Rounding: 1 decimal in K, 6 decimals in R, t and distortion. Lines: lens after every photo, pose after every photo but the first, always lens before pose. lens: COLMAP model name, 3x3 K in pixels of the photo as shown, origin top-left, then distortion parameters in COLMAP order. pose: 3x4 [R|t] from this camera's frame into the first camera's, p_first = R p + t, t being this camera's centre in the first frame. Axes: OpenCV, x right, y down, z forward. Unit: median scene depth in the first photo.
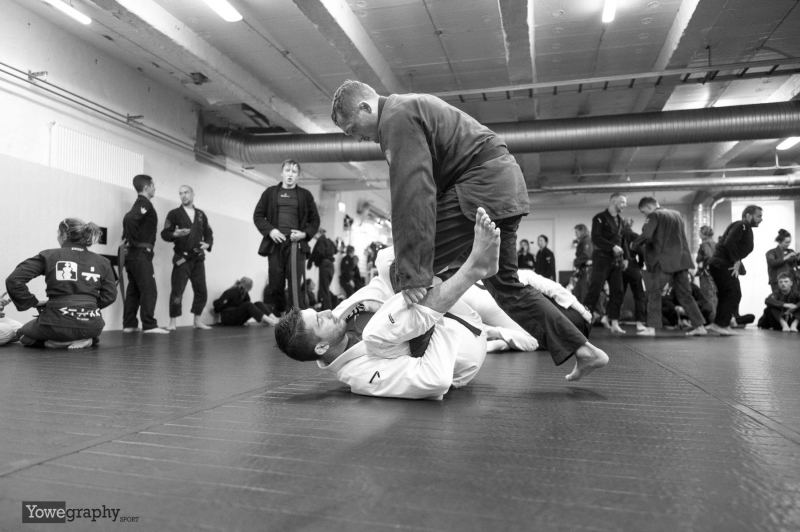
lens RADIAL K [[545.9, 0, 402.9], [0, 545.9, 285.7], [0, 0, 1]] dist [-0.002261, 0.000670]
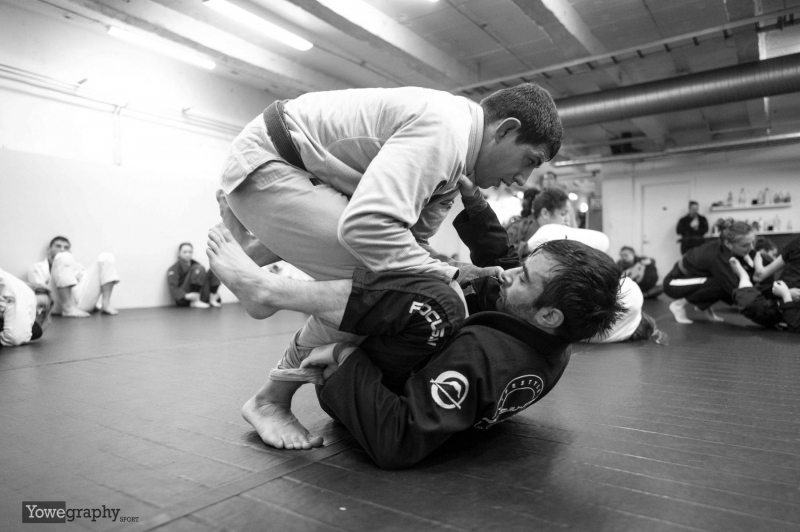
lens RADIAL K [[545.9, 0, 402.9], [0, 545.9, 285.7], [0, 0, 1]] dist [-0.002261, 0.000670]
pose [[0.937673, -0.007158, -0.347446, 0.239297], [0.024277, 0.998694, 0.044944, 0.002193], [0.346671, -0.050577, 0.936622, -0.086624]]
